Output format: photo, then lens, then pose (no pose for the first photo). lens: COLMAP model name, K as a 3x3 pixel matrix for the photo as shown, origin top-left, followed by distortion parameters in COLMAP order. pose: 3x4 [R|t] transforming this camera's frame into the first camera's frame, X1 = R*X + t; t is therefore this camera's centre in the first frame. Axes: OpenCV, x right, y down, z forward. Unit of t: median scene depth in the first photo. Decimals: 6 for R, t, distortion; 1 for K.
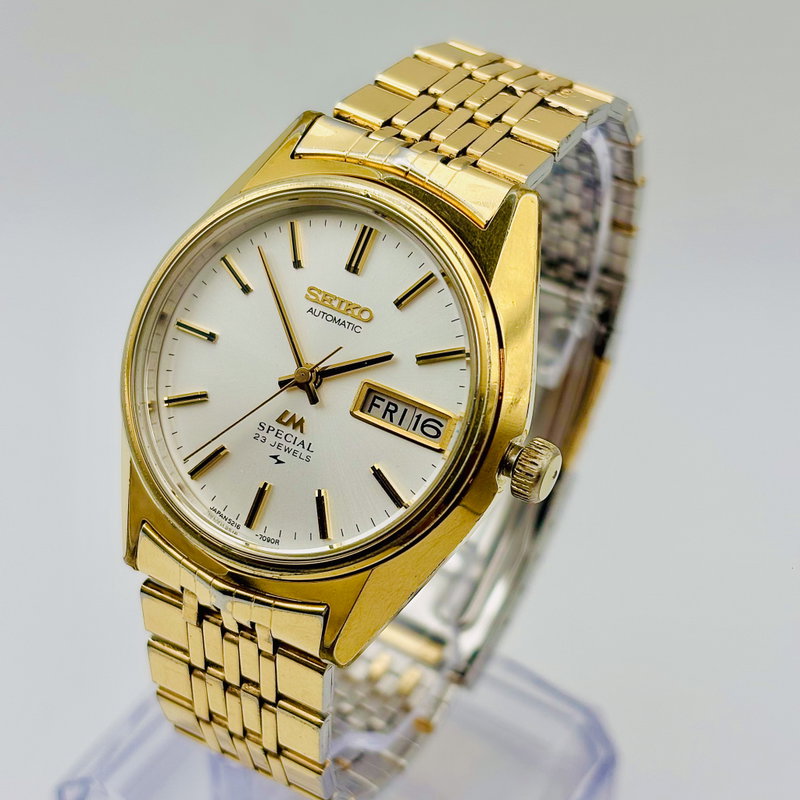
lens RADIAL K [[1652.3, 0, 408.1], [0, 1652.3, 395.7], [0, 0, 1]] dist [0.057878, -0.438158]
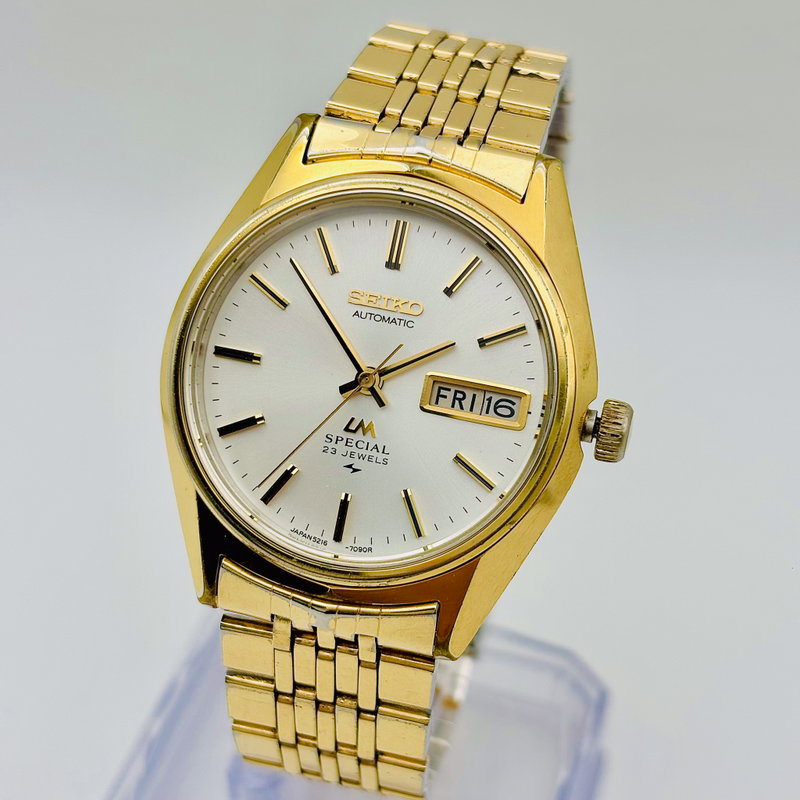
lens RADIAL K [[1652.3, 0, 408.1], [0, 1652.3, 395.7], [0, 0, 1]] dist [0.057878, -0.438158]
pose [[0.962561, -0.181267, 0.201542, -0.237017], [0.176839, 0.983430, 0.039920, -0.037365], [-0.205439, -0.002785, 0.978666, 0.027797]]
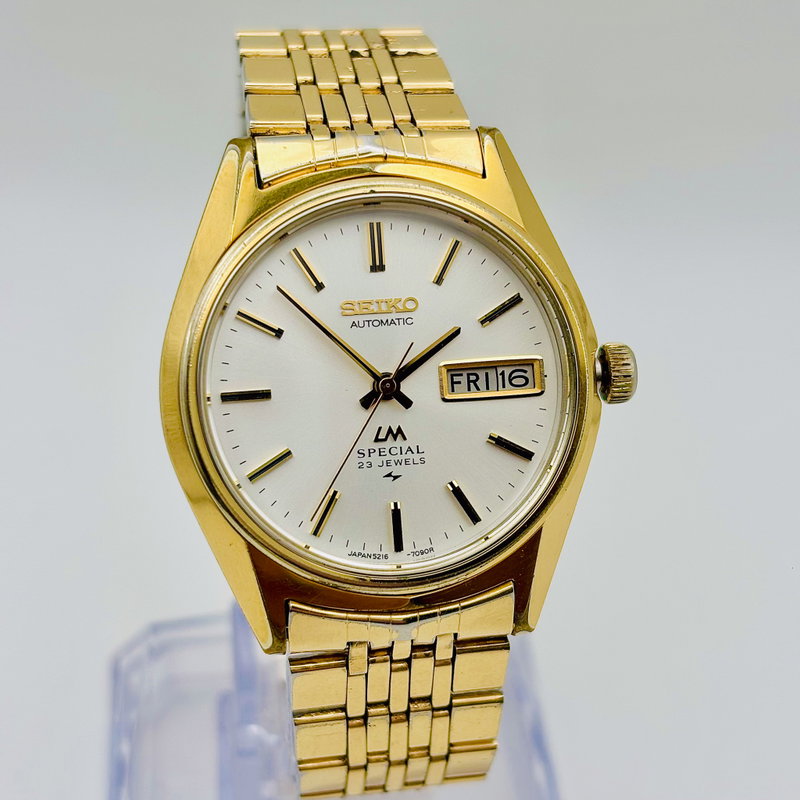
lens RADIAL K [[1652.3, 0, 408.1], [0, 1652.3, 395.7], [0, 0, 1]] dist [0.057878, -0.438158]
pose [[0.788119, -0.420434, 0.449559, -0.488777], [0.401240, 0.904781, 0.142753, -0.139614], [-0.466770, 0.067875, 0.881770, 0.130169]]
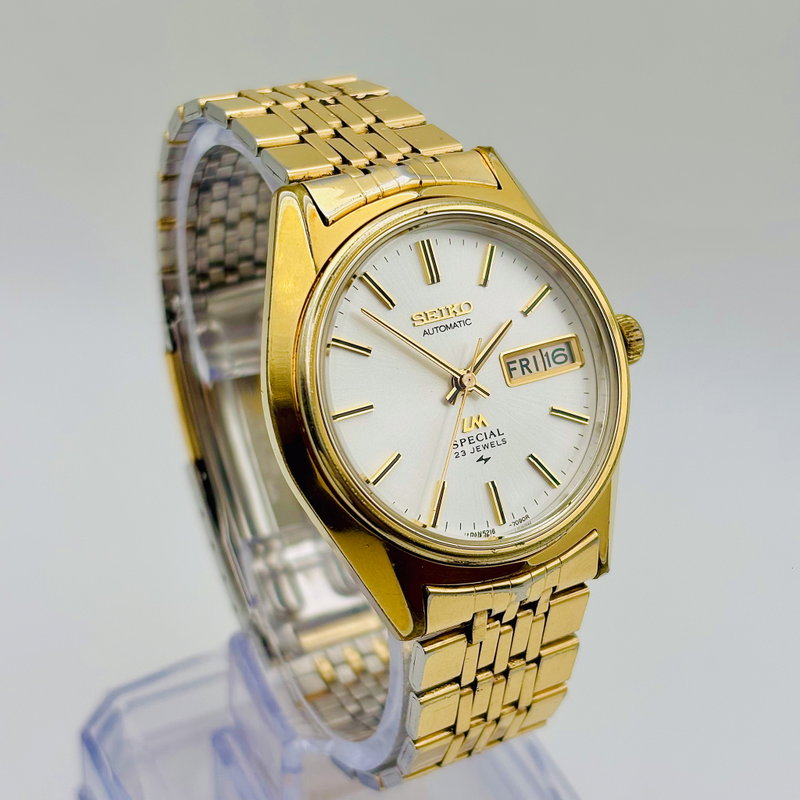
lens RADIAL K [[1675.6, 0, 382.9], [0, 1675.6, 400.3], [0, 0, 1]] dist [-0.022687, 0.033885]
pose [[0.531657, -0.526963, 0.663062, -0.828249], [0.510948, 0.823923, 0.245118, -0.299497], [-0.675480, 0.208471, 0.707295, 0.248303]]
